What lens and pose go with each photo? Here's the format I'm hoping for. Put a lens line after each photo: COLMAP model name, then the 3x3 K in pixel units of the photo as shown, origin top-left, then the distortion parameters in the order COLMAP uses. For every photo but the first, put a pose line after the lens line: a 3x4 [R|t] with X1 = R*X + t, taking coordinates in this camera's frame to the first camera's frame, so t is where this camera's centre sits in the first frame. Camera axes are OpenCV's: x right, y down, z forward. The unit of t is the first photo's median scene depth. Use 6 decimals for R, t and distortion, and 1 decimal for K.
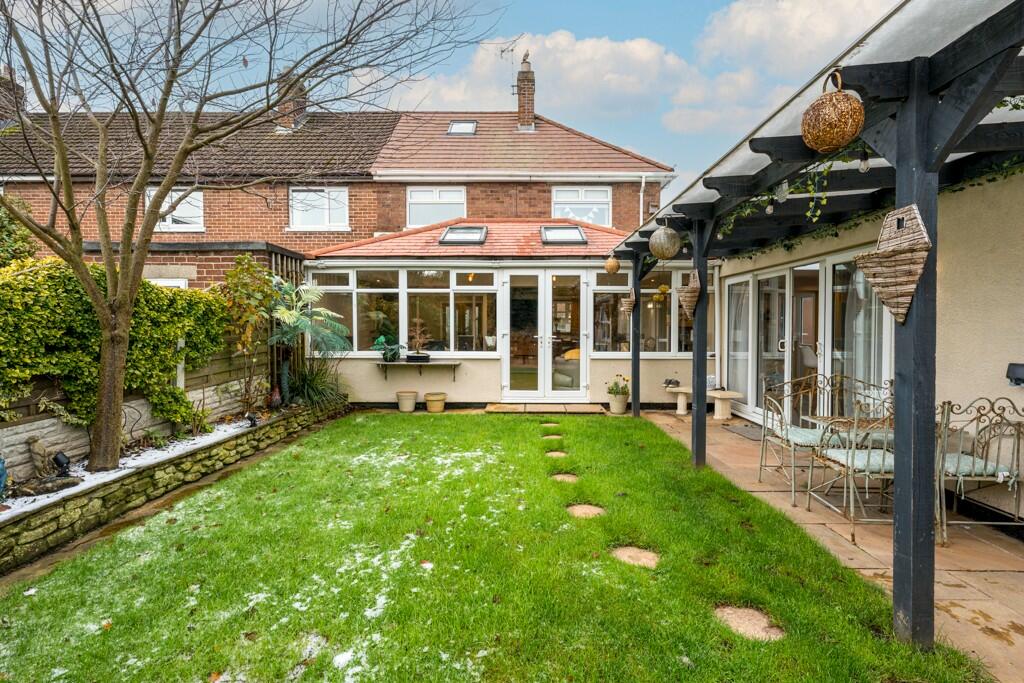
lens RADIAL K [[474.7, 0, 510.8], [0, 474.7, 333.4], [0, 0, 1]] dist [-0.000431, 0.000742]
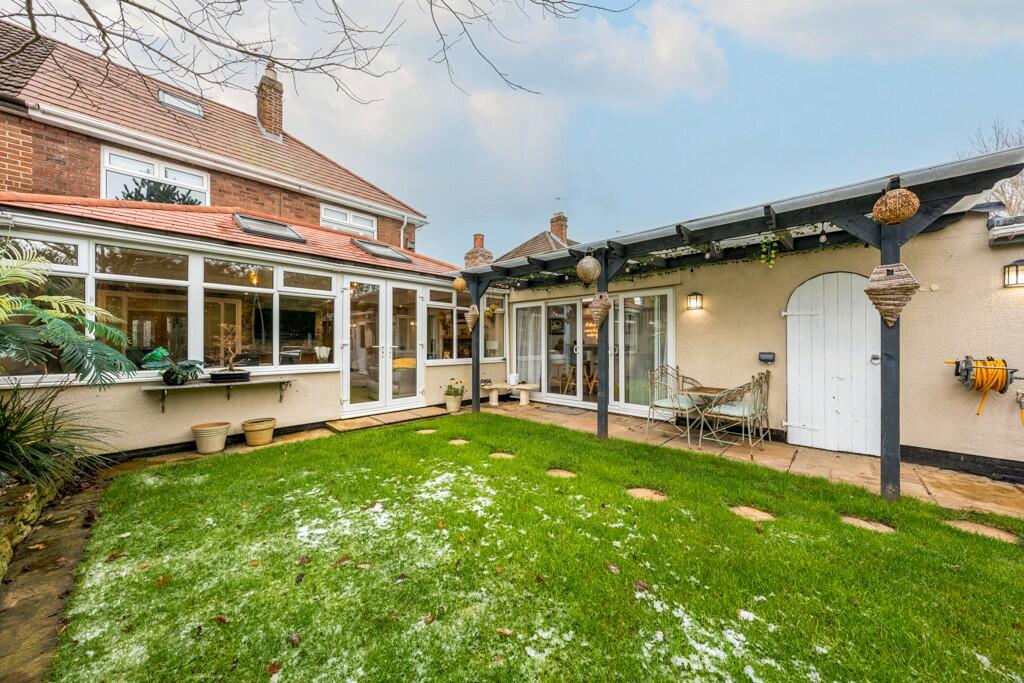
lens RADIAL K [[351.1, 0, 509.1], [0, 351.1, 340.8], [0, 0, 1]] dist [-0.007383, 0.000834]
pose [[0.677967, 0.004669, 0.735077, -0.300243], [0.011297, 0.999796, -0.016770, 0.009804], [-0.735005, 0.019674, 0.677776, 0.300183]]
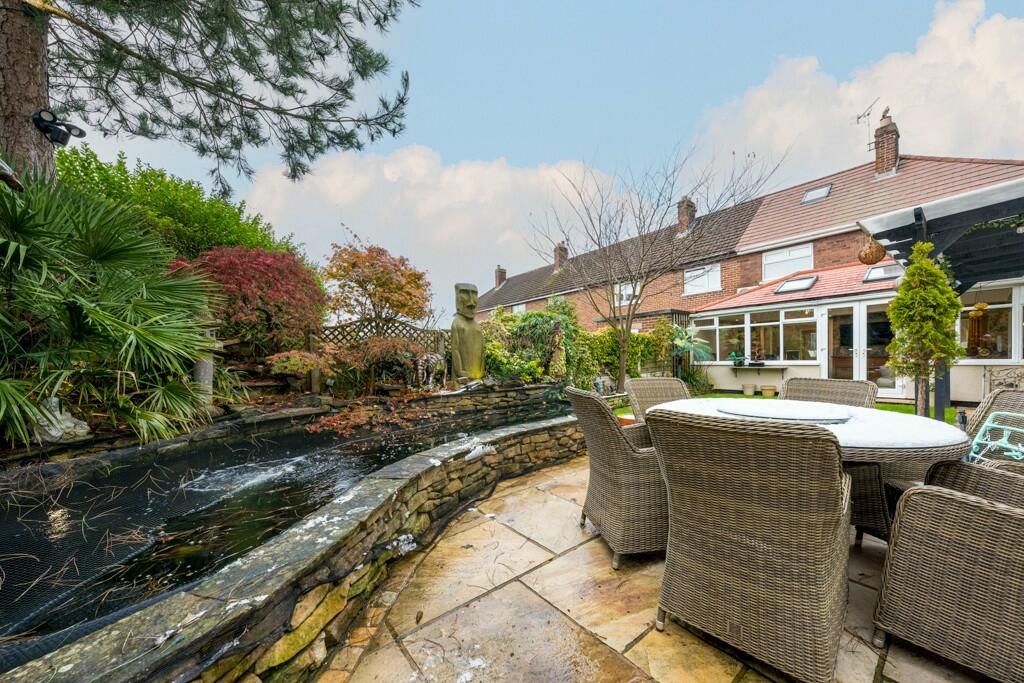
lens RADIAL K [[351.1, 0, 524.4], [0, 351.1, 374.1], [0, 0, 1]] dist [-0.007383, 0.000834]
pose [[0.643144, 0.015896, -0.765580, 0.228717], [0.011506, 0.999471, 0.030419, 0.038008], [0.765659, -0.028372, 0.642621, -0.440529]]
